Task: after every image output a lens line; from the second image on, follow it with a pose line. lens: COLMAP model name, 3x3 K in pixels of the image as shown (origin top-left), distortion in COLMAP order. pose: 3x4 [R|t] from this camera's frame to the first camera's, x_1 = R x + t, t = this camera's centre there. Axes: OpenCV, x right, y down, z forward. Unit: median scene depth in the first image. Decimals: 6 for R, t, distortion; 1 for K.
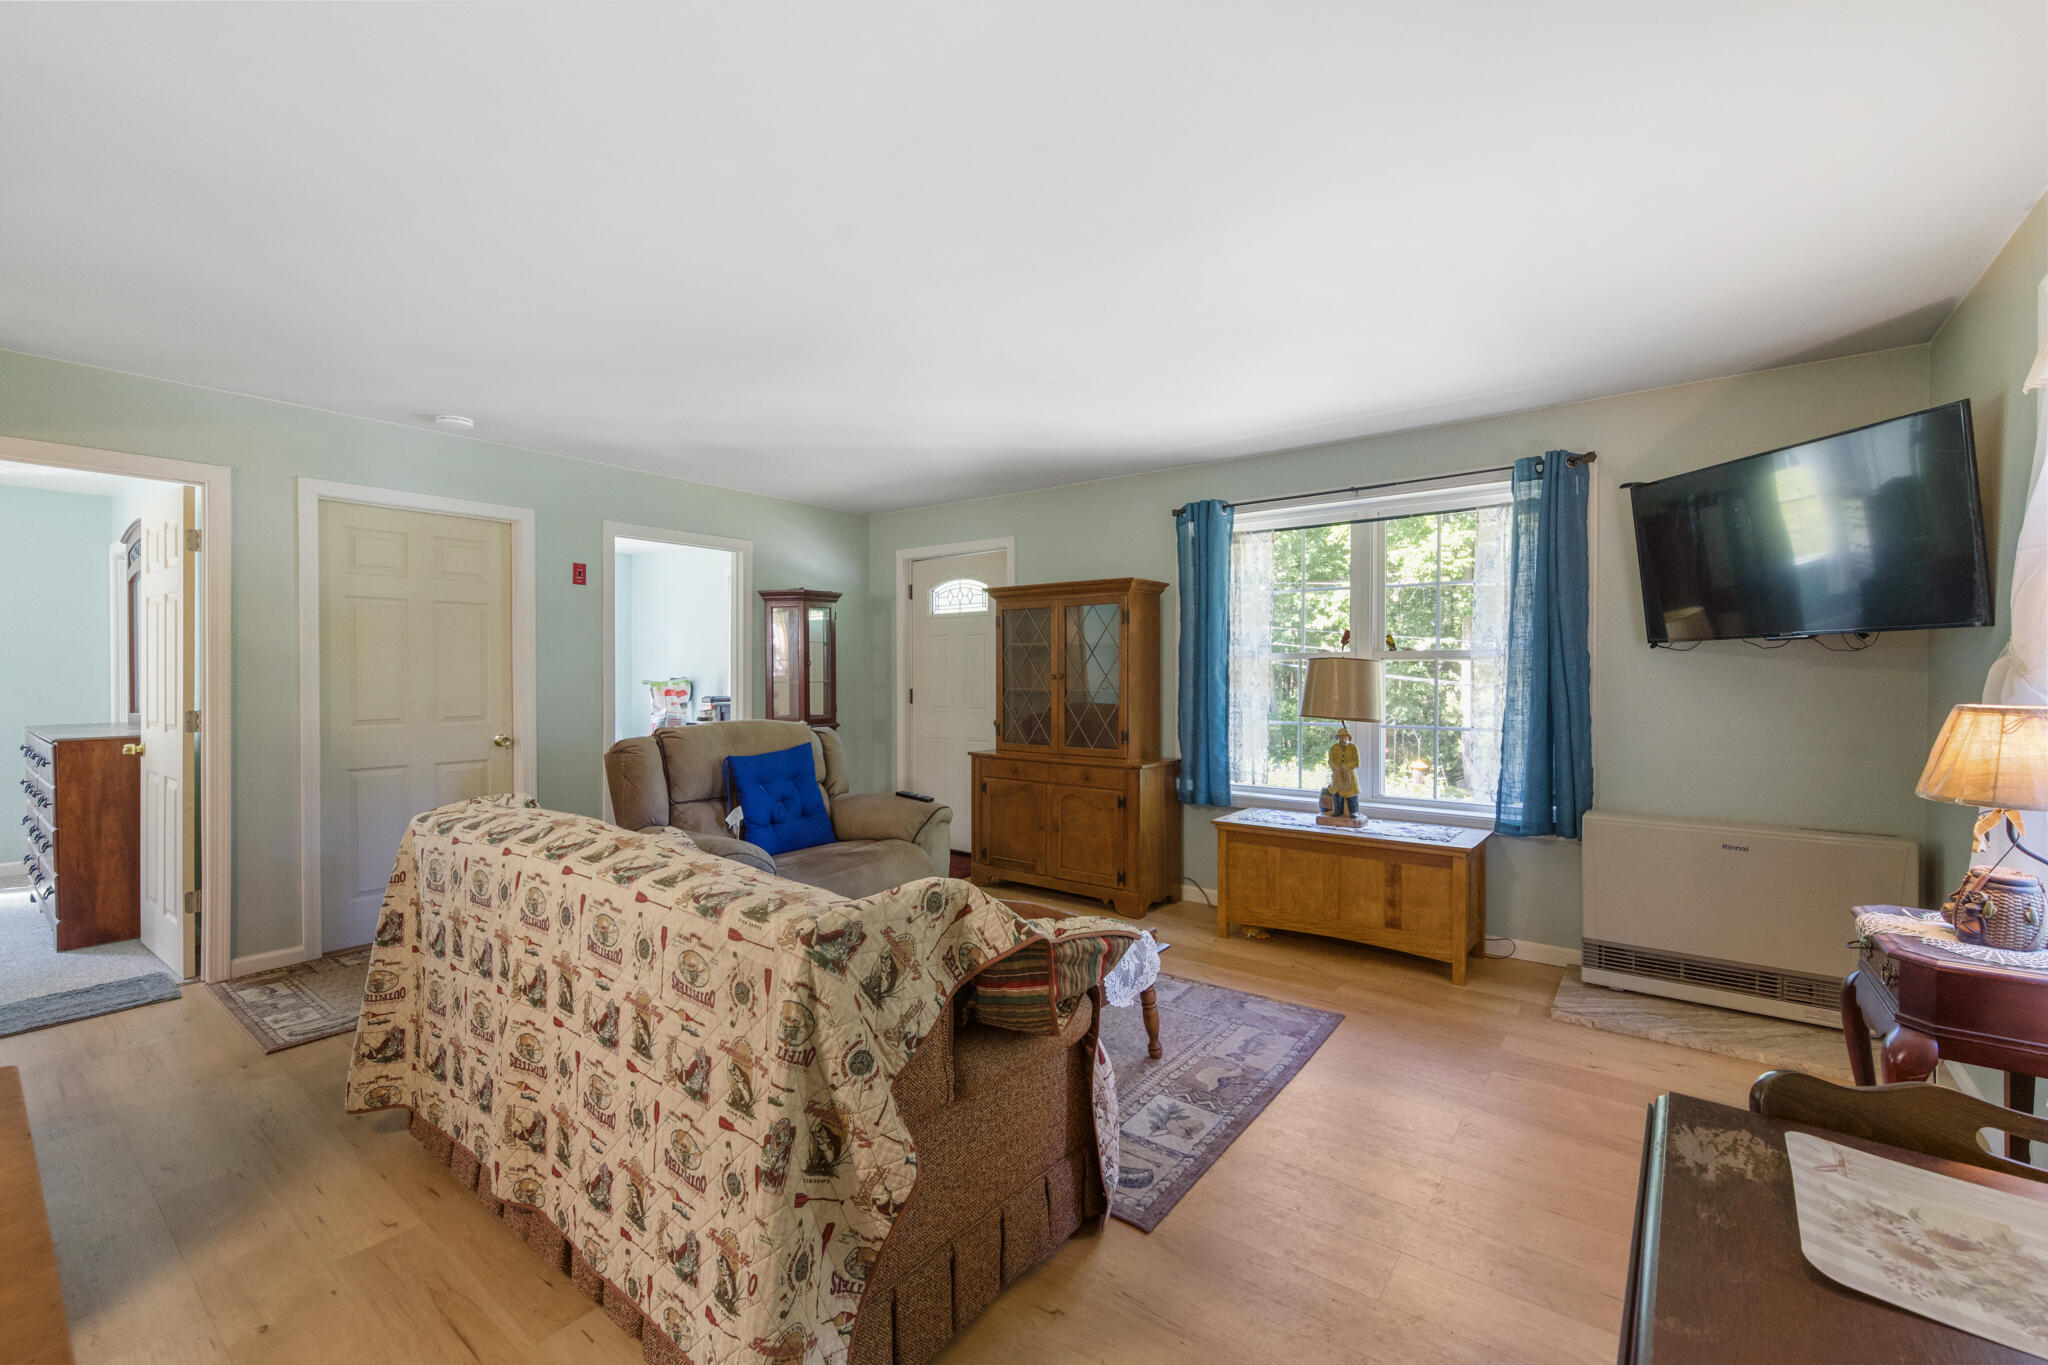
lens RADIAL K [[885.5, 0, 1015.6], [0, 885.5, 663.7], [0, 0, 1]] dist [-0.002008, 0.000171]
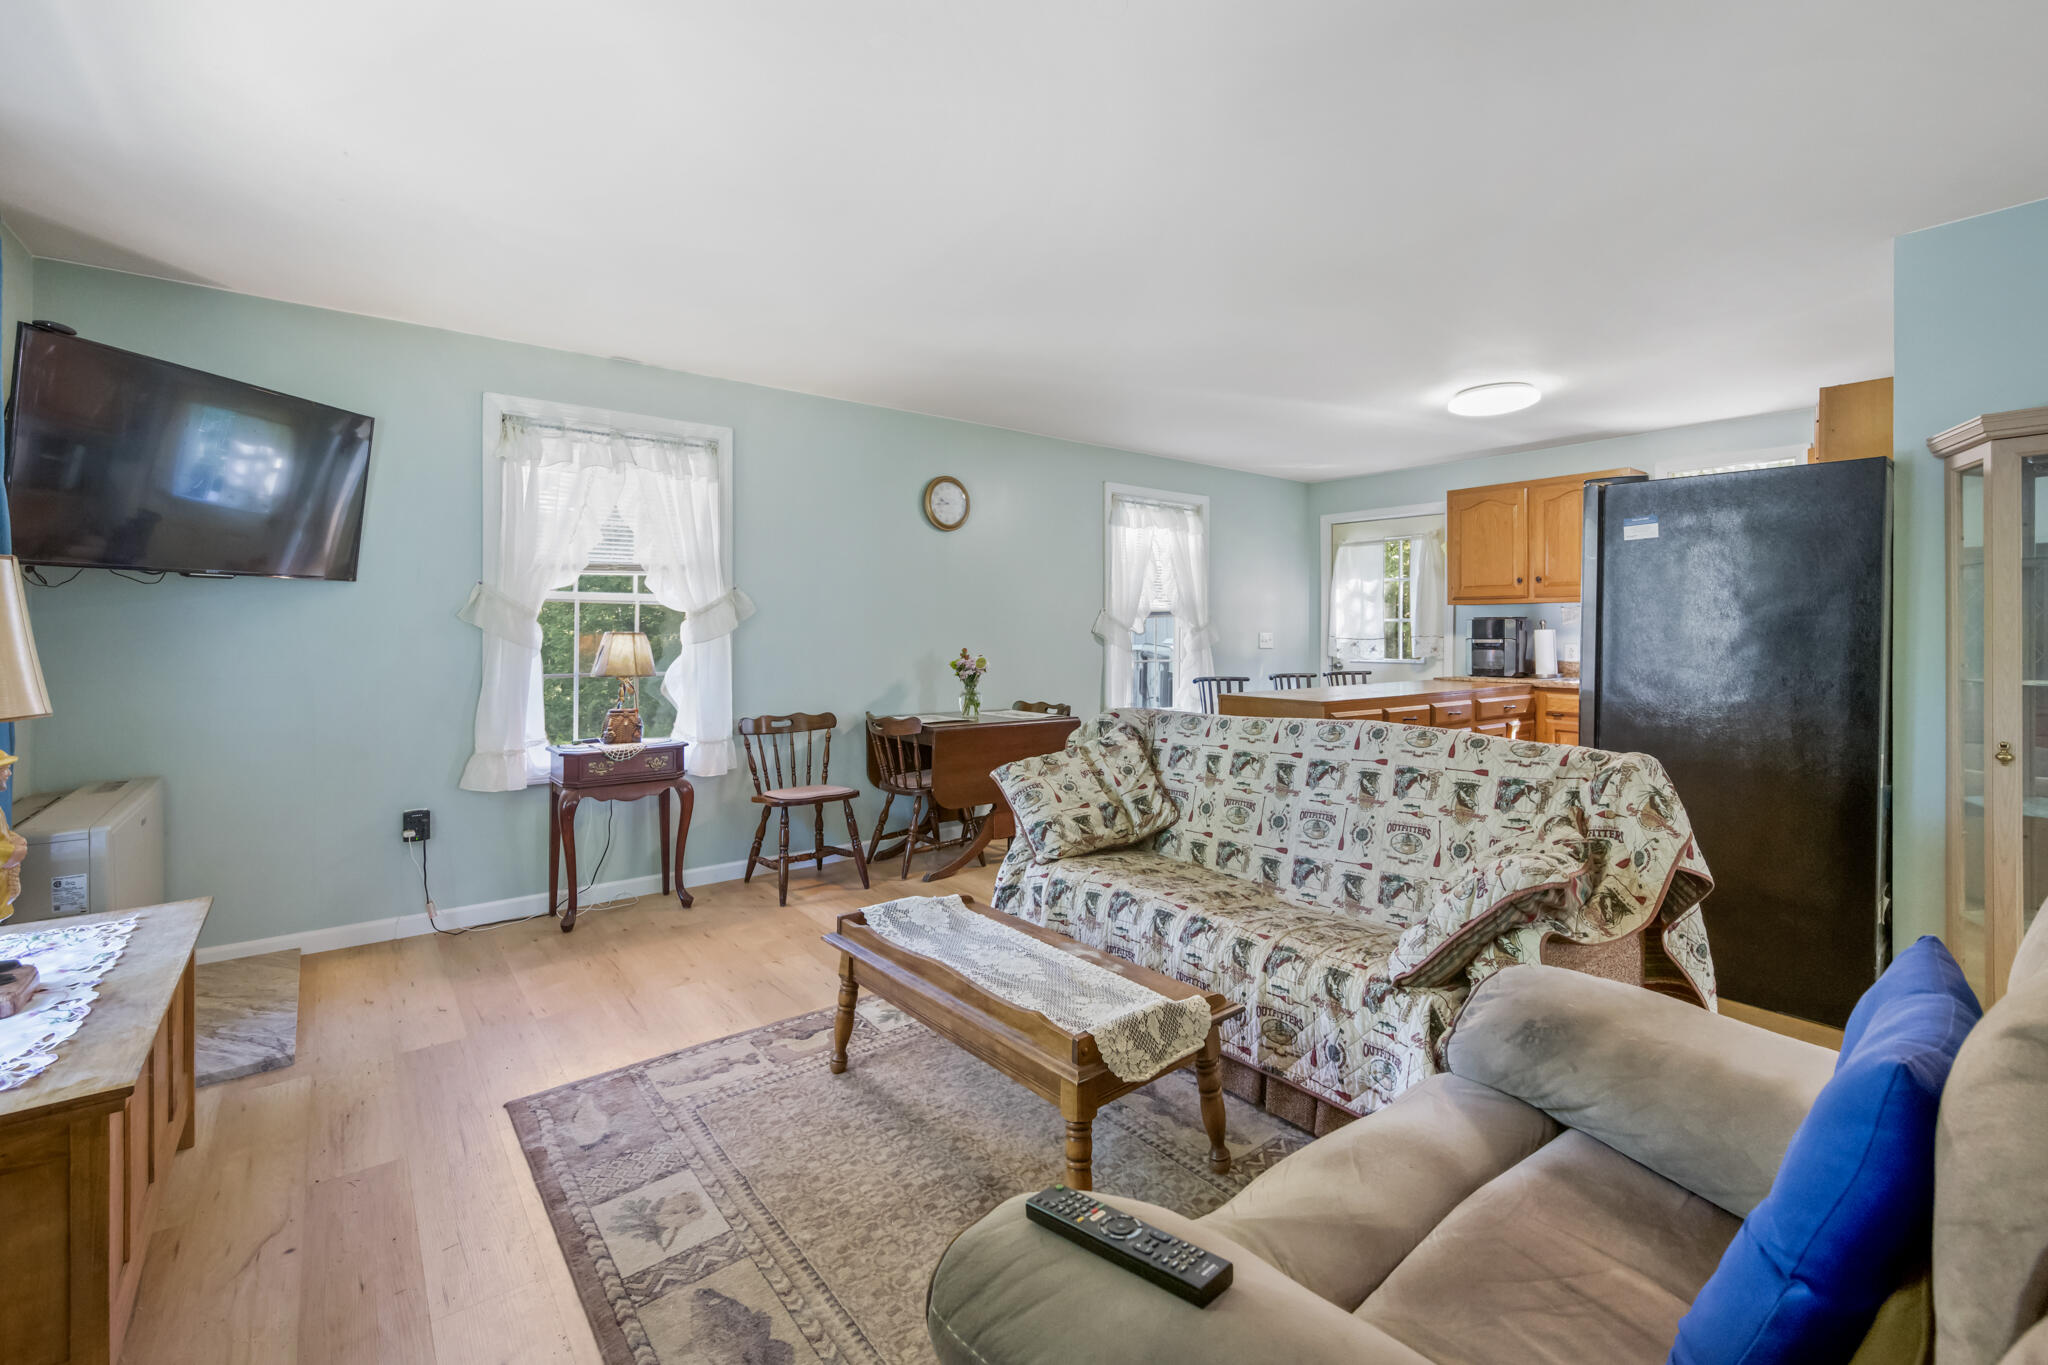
lens RADIAL K [[881.5, 0, 1025.6], [0, 881.5, 636.7], [0, 0, 1]] dist [-0.001010, 0.000713]
pose [[-0.968548, -0.001267, 0.248823, -0.155545], [-0.002902, 0.999977, -0.006205, 0.031853], [-0.248809, -0.006732, -0.968529, 1.283327]]
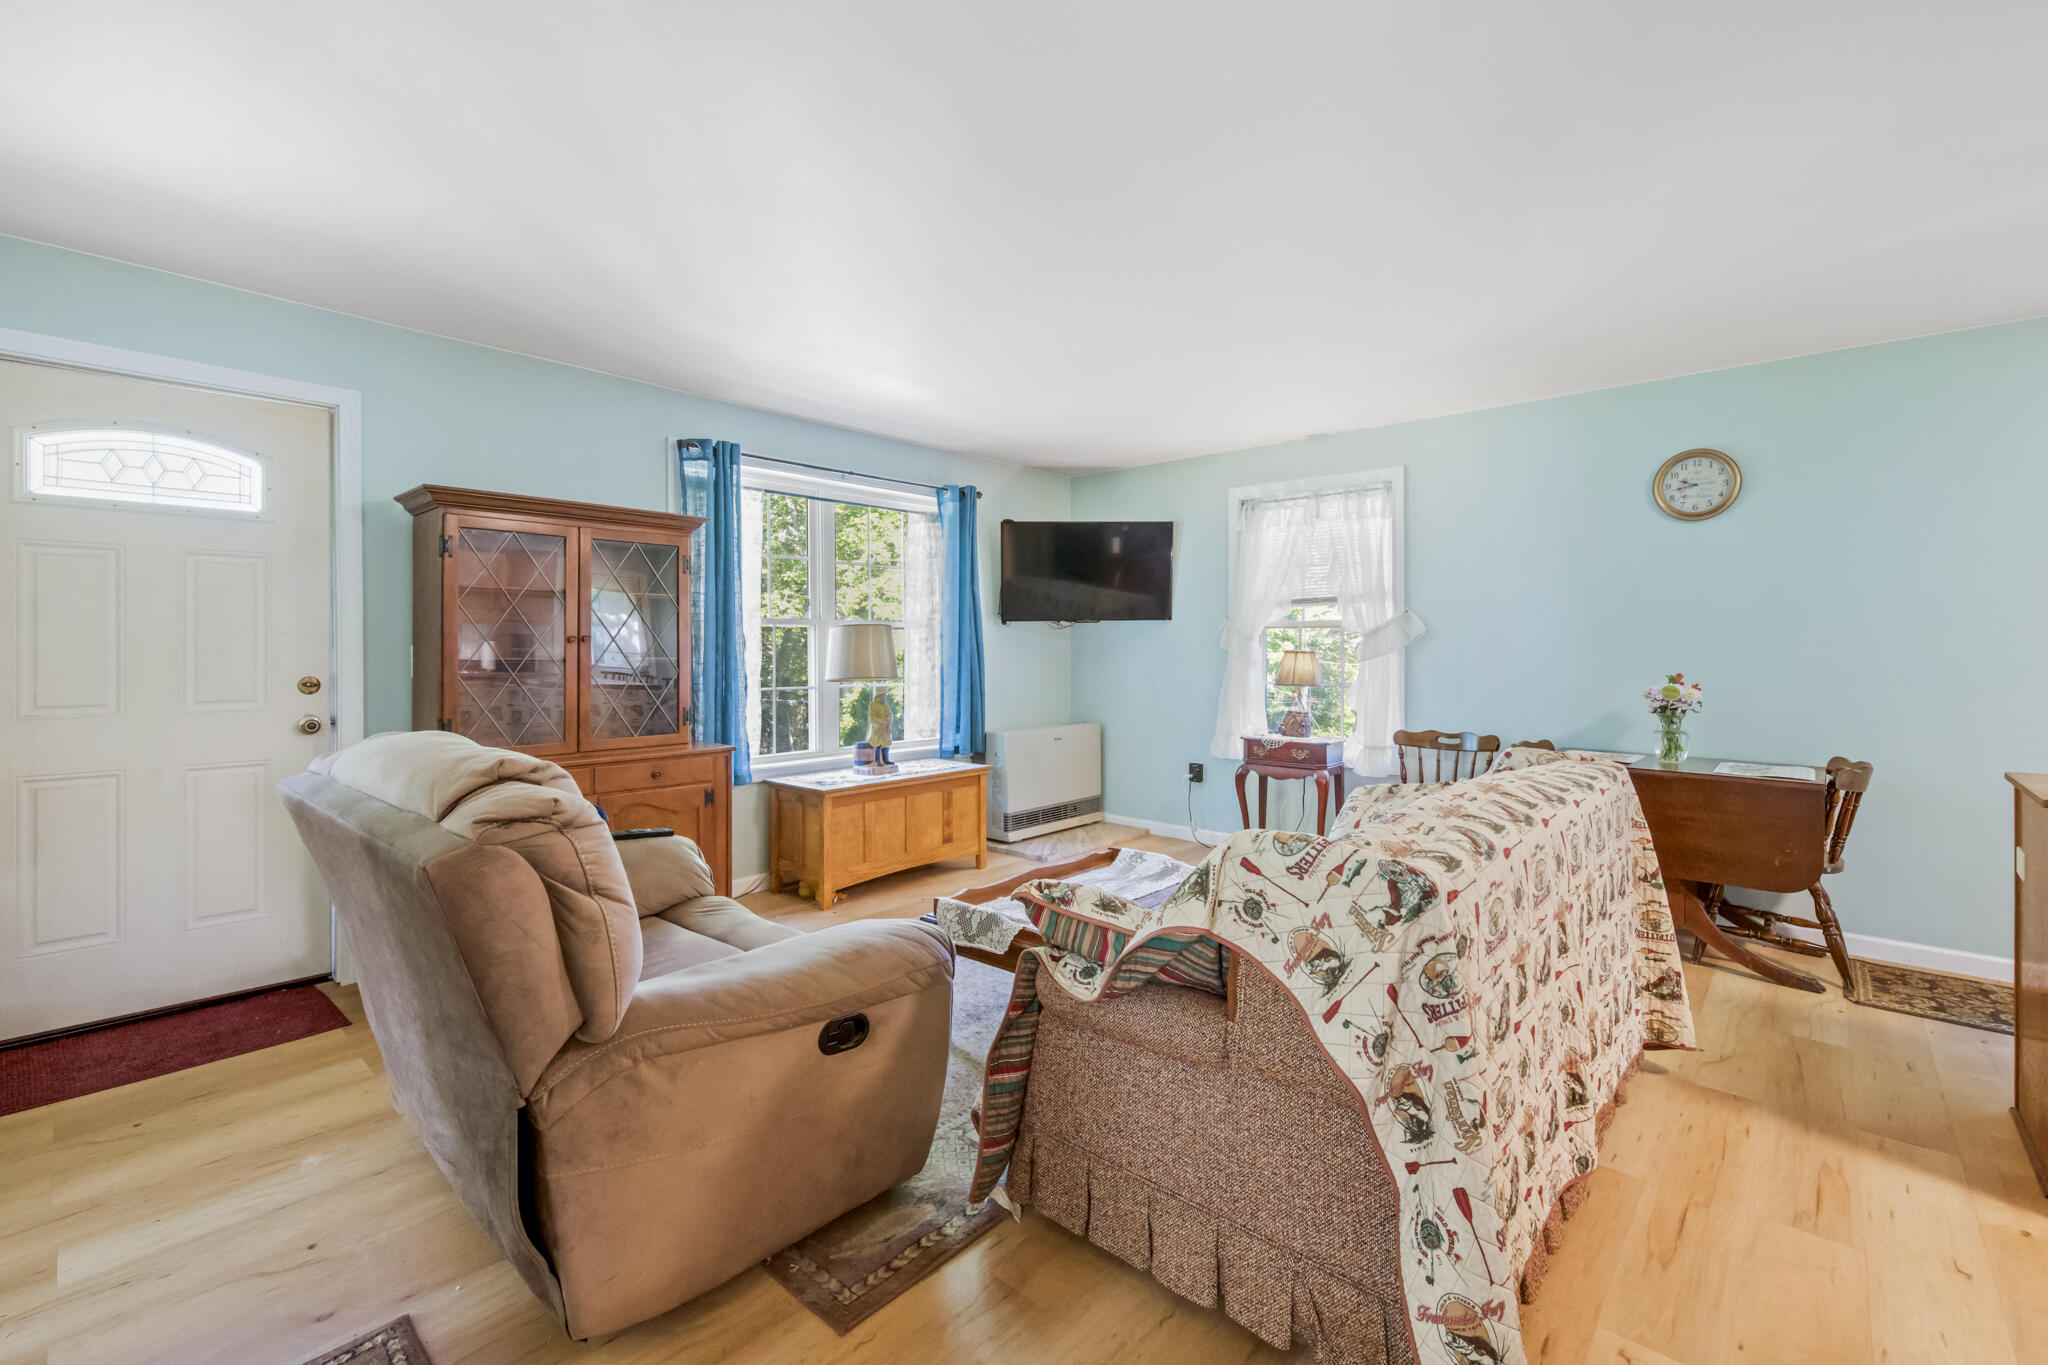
lens RADIAL K [[881.5, 0, 1025.6], [0, 881.5, 636.7], [0, 0, 1]] dist [-0.001010, 0.000713]
pose [[0.078230, 0.009390, 0.996891, -0.753806], [-0.011124, 0.999902, -0.008545, 0.017083], [-0.996873, -0.010421, 0.078326, 0.747599]]
